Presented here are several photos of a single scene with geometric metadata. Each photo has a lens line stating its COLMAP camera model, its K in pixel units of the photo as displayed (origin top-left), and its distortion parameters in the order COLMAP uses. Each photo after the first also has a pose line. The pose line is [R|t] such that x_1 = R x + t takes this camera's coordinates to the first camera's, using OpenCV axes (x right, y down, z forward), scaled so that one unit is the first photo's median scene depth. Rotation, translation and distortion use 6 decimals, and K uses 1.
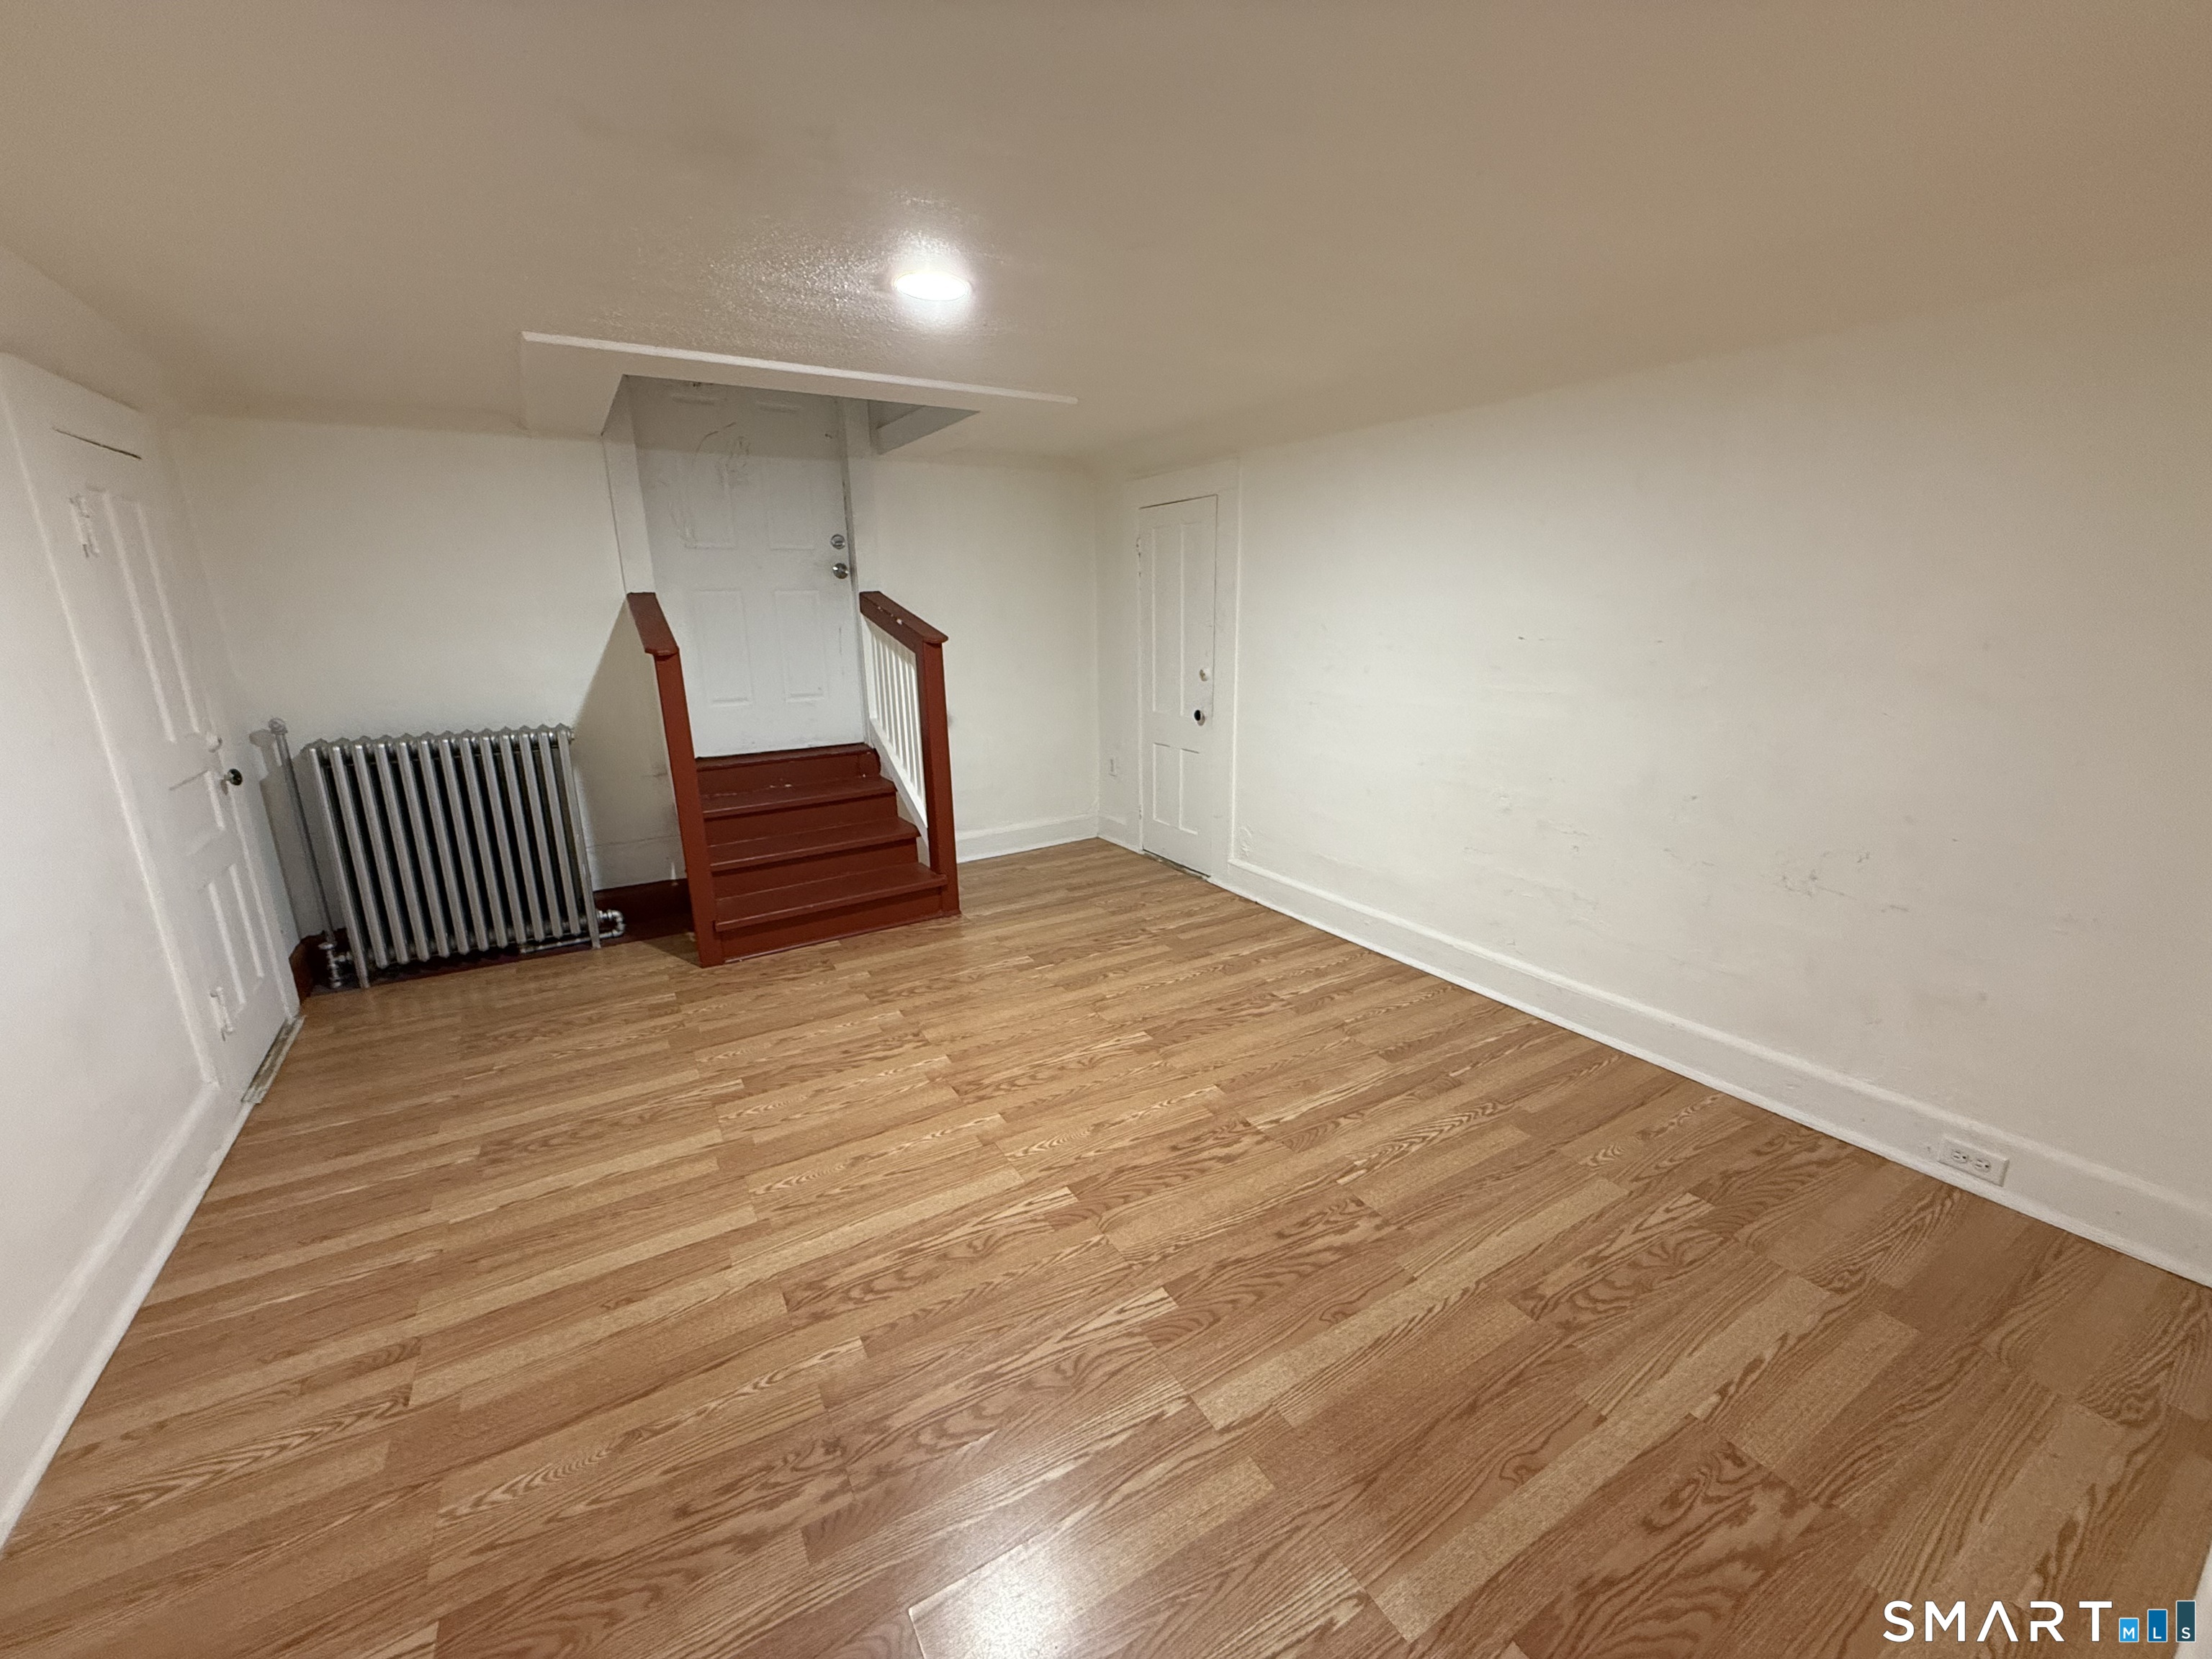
lens RADIAL K [[882.2, 0, 1106.0], [0, 882.2, 829.5], [0, 0, 1]] dist [-0.006197, -0.000148]
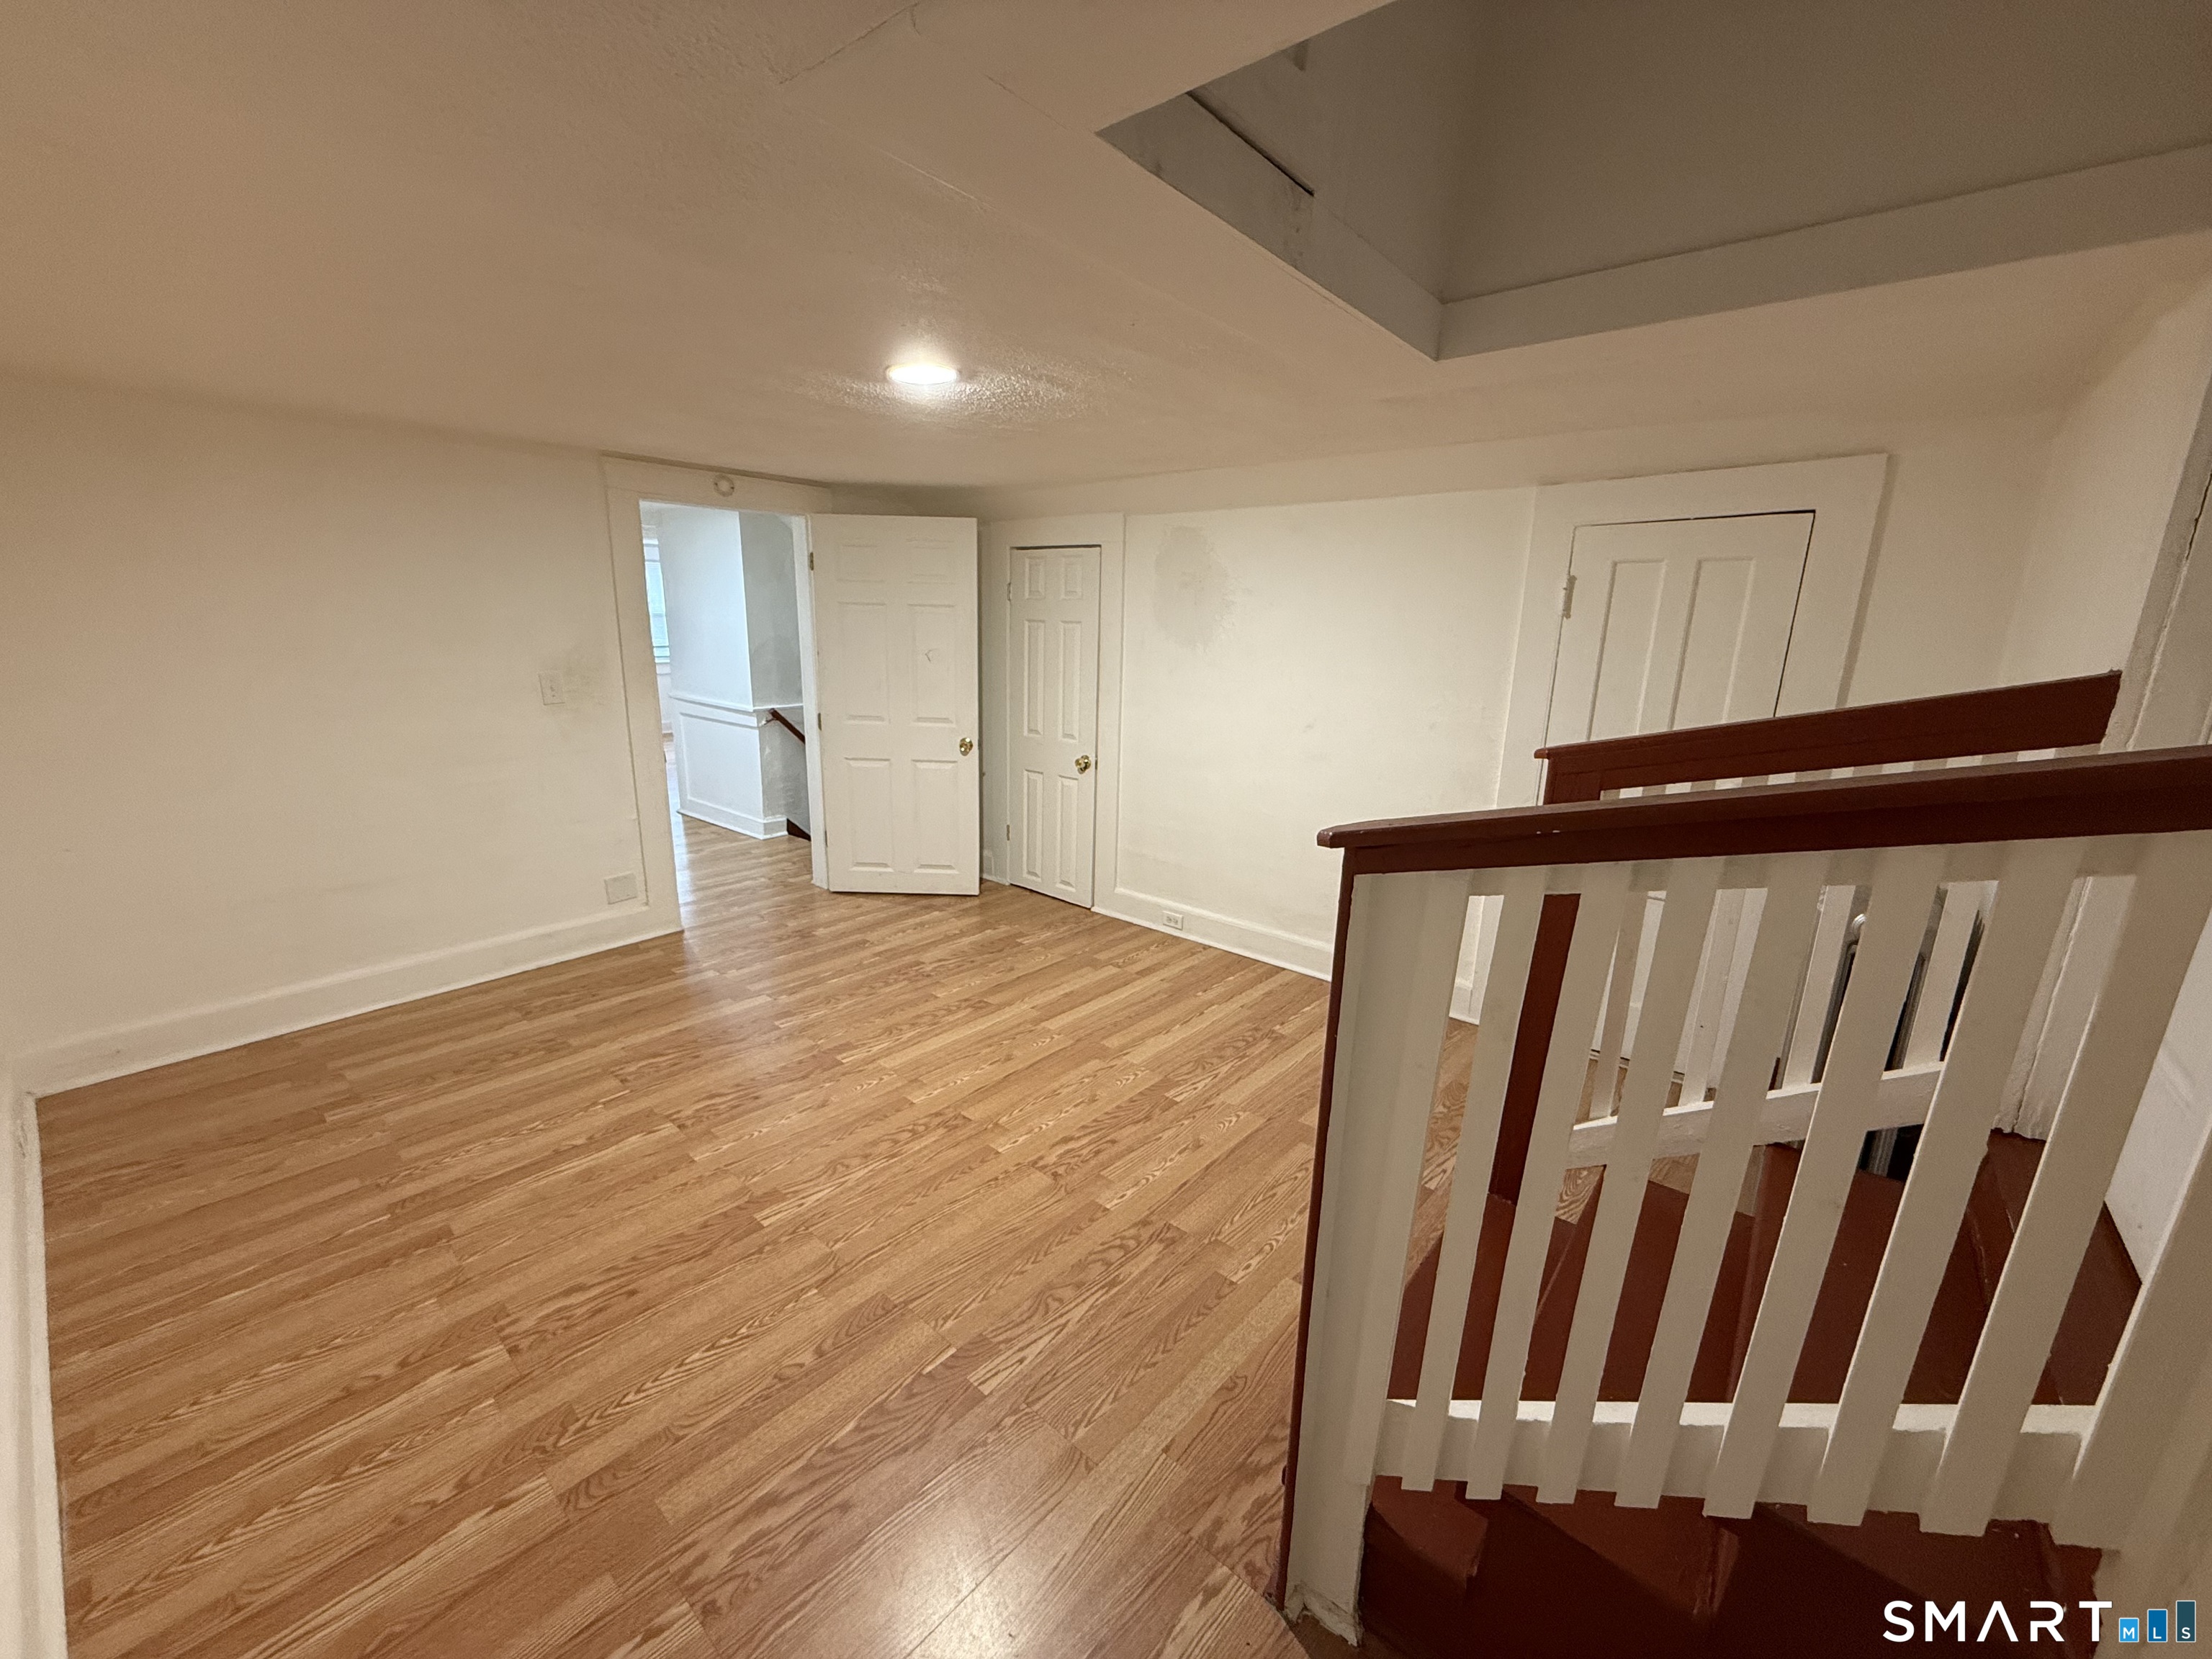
lens RADIAL K [[882.2, 0, 1106.0], [0, 882.2, 829.5], [0, 0, 1]] dist [-0.006197, -0.000148]
pose [[-0.951154, 0.067773, -0.301186, -0.036581], [-0.082812, 0.883839, 0.460404, -0.515502], [0.297403, 0.462857, -0.835054, 1.809338]]
